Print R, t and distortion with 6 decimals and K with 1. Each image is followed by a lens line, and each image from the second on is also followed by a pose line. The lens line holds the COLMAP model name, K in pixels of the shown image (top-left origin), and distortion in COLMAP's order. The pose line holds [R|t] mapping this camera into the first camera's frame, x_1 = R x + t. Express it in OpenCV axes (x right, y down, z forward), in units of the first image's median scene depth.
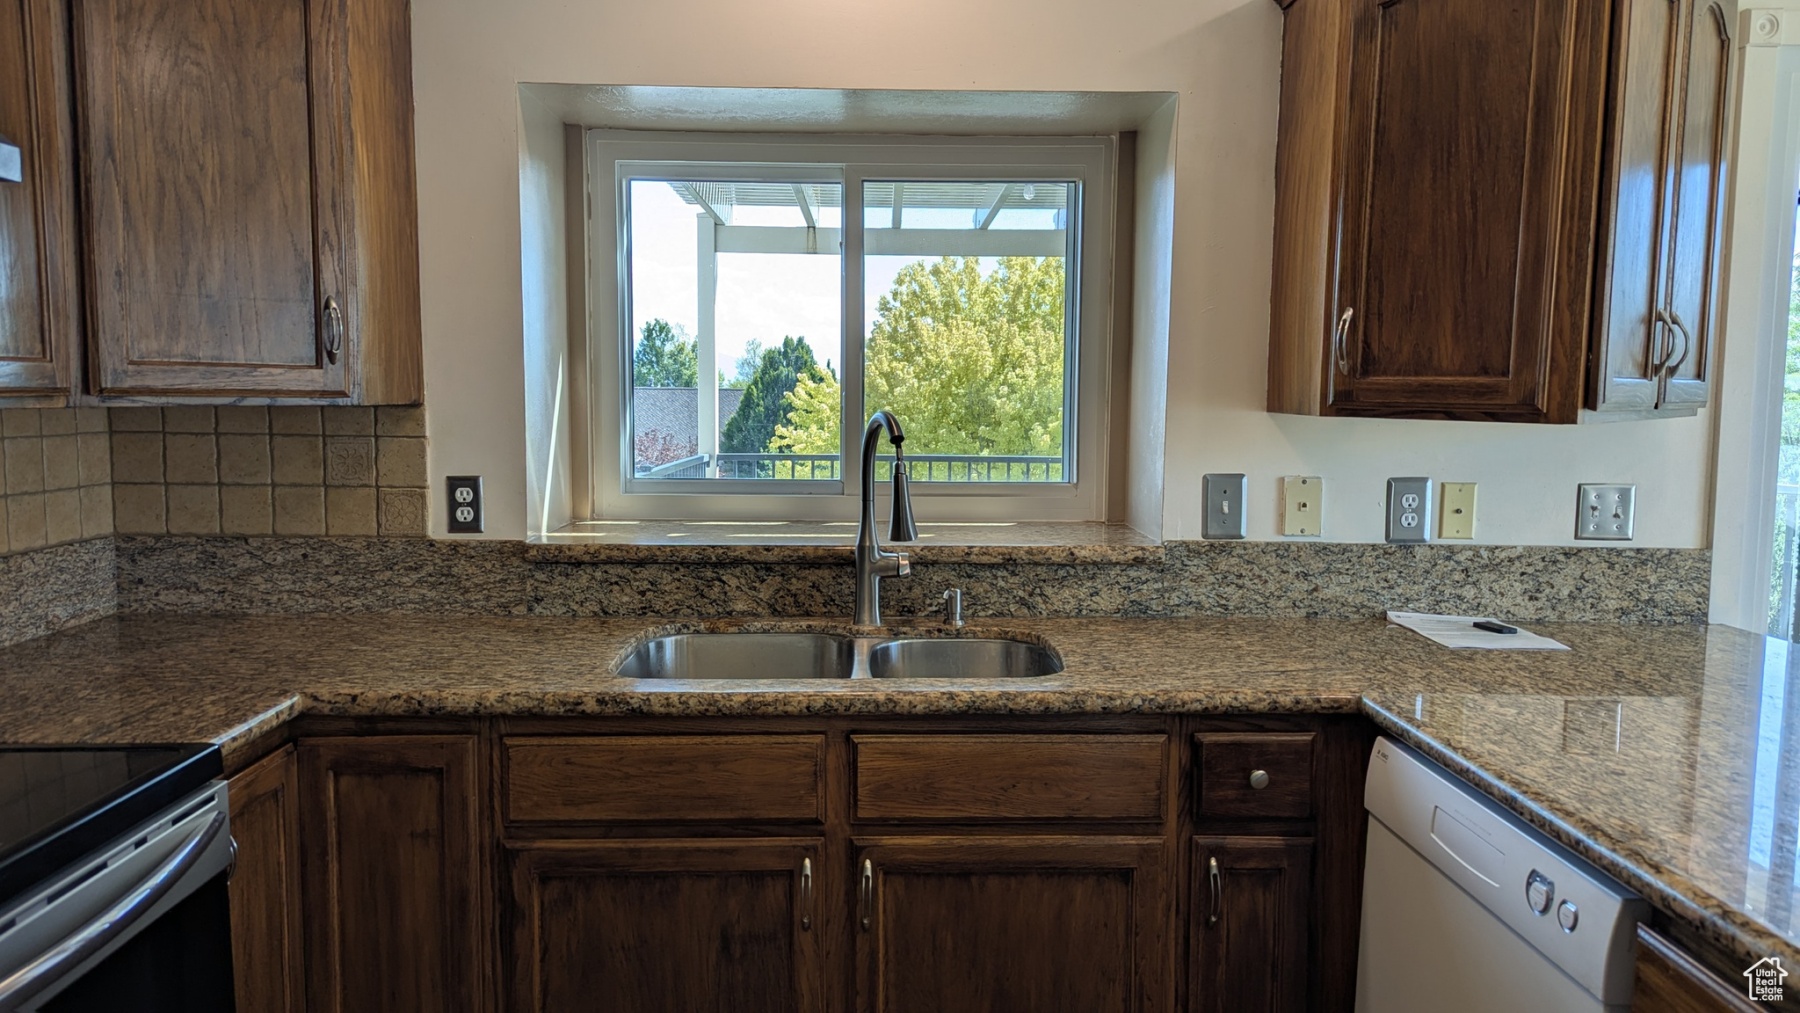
lens RADIAL K [[1269.2, 0, 900.0], [0, 1269.2, 506.5], [0, 0, 1]] dist [0.048995, -0.000977]
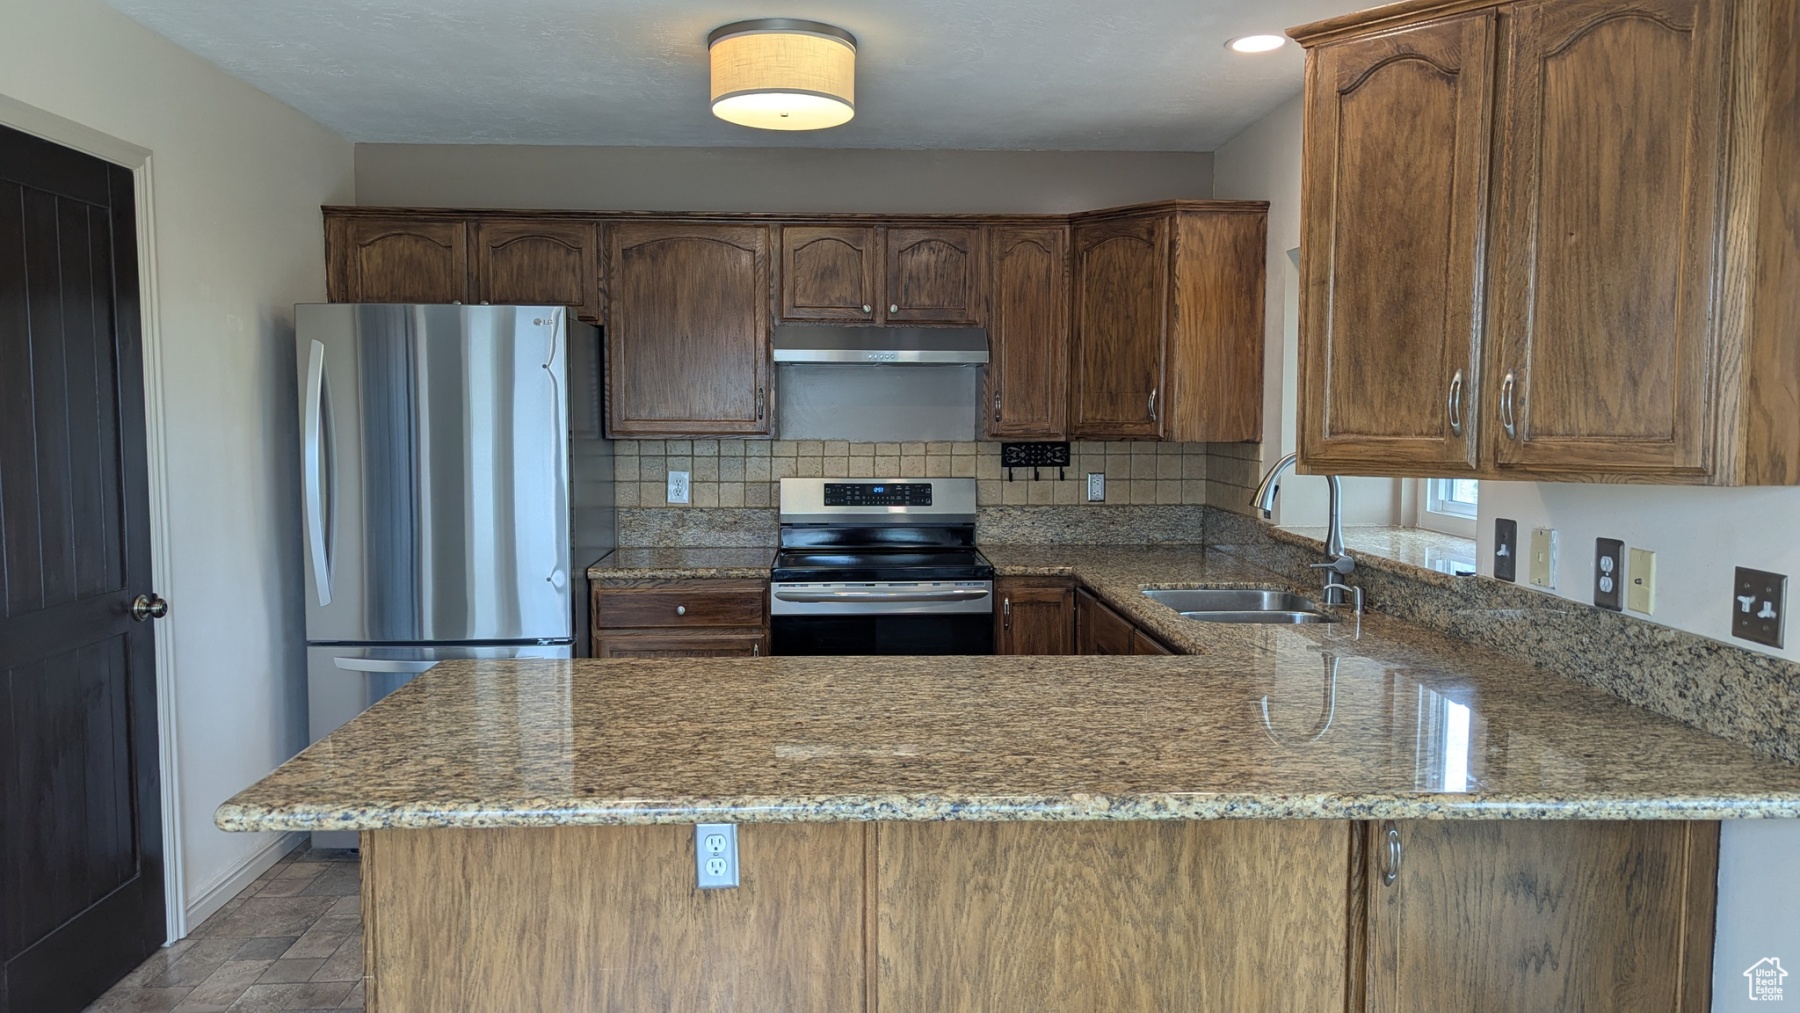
lens RADIAL K [[1269.2, 0, 900.0], [0, 1269.2, 506.5], [0, 0, 1]] dist [0.048995, -0.000977]
pose [[0.032670, 0.068648, -0.997106, 1.318210], [-0.092061, 0.993604, 0.065391, -0.060046], [0.995217, 0.089658, 0.038781, 0.444373]]
